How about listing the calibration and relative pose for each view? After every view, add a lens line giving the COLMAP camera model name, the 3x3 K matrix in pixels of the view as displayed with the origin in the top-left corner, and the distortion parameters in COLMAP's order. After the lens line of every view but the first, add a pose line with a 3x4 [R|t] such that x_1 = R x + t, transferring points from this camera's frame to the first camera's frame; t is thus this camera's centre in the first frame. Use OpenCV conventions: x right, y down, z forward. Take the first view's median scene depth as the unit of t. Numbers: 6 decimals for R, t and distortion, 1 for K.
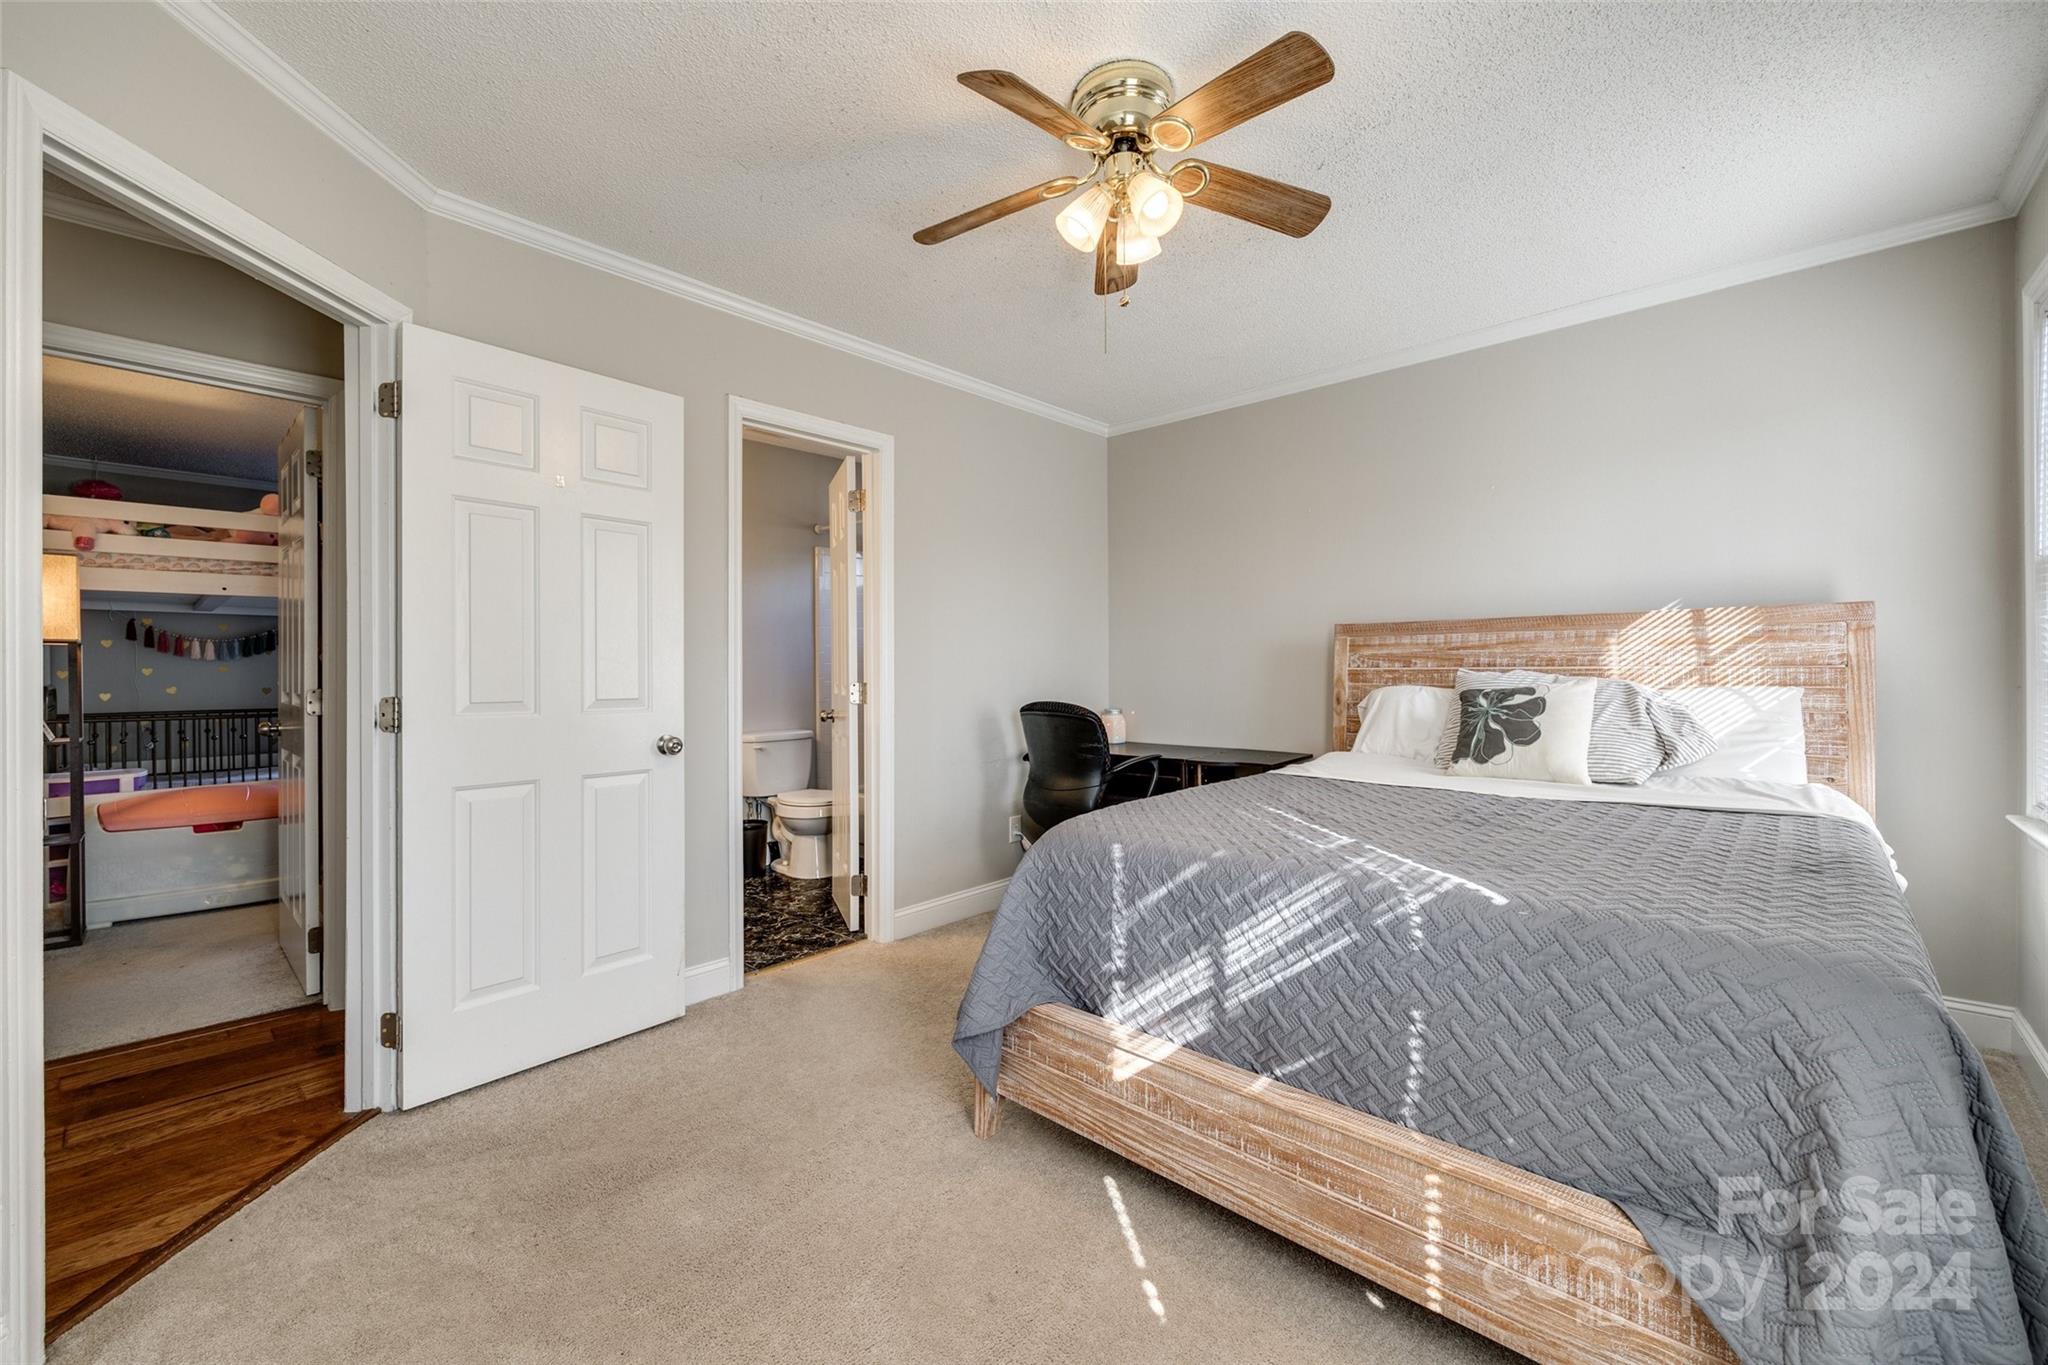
lens RADIAL K [[833.4, 0, 1016.1], [0, 833.4, 666.6], [0, 0, 1]] dist [-0.006017, 0.000932]
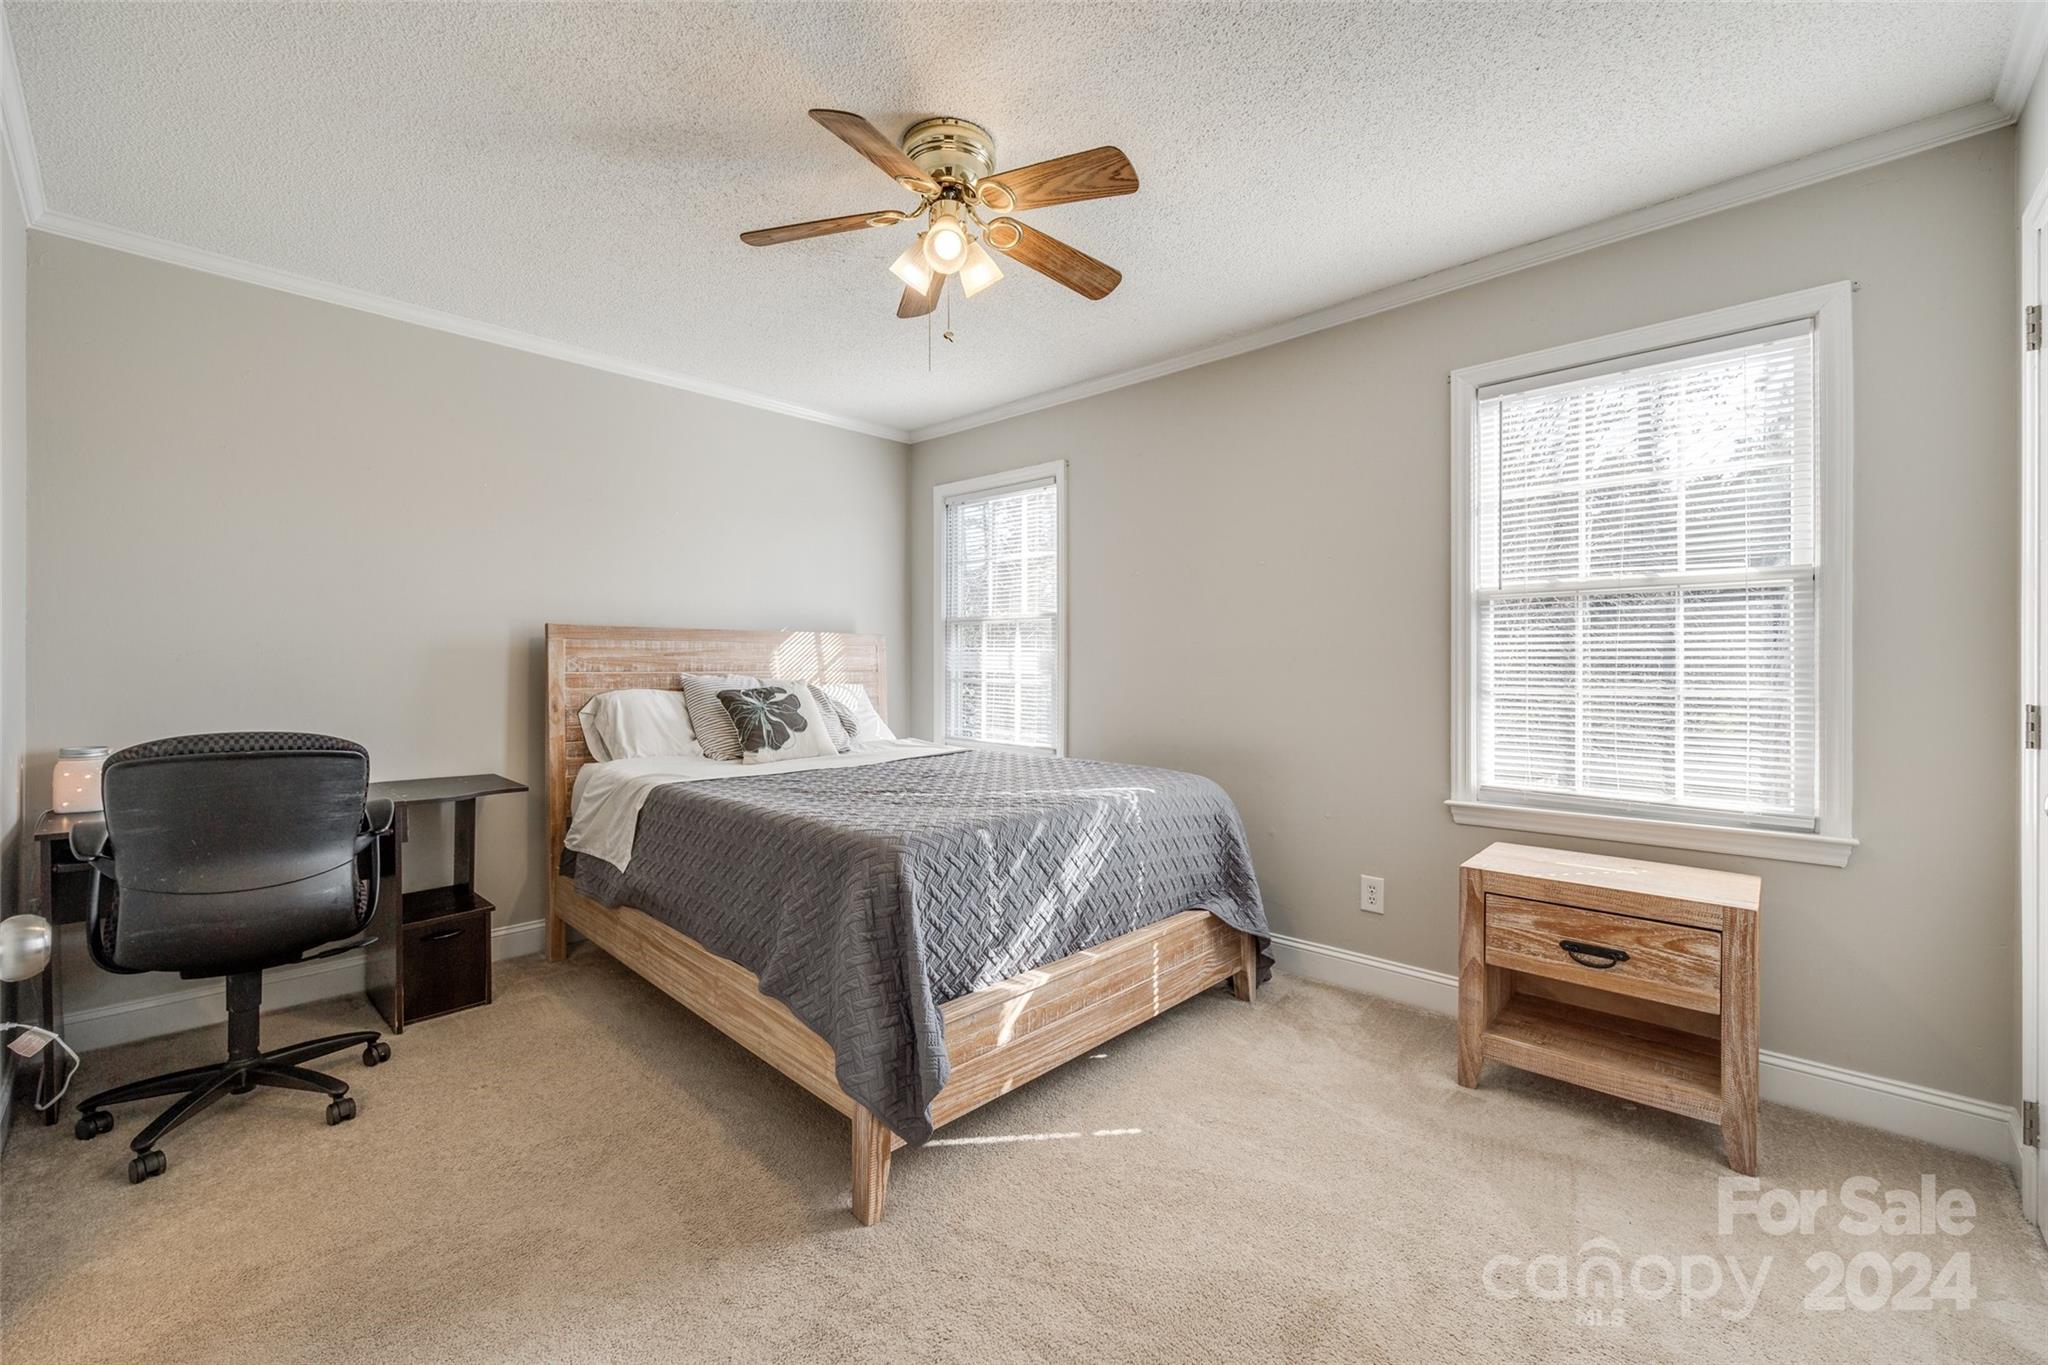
lens RADIAL K [[833.4, 0, 1016.1], [0, 833.4, 666.6], [0, 0, 1]] dist [-0.006017, 0.000932]
pose [[-0.000481, 0.008425, 0.999964, -1.058327], [-0.001698, 0.999963, -0.008425, 0.005270], [-0.999998, -0.001702, -0.000467, 1.012674]]
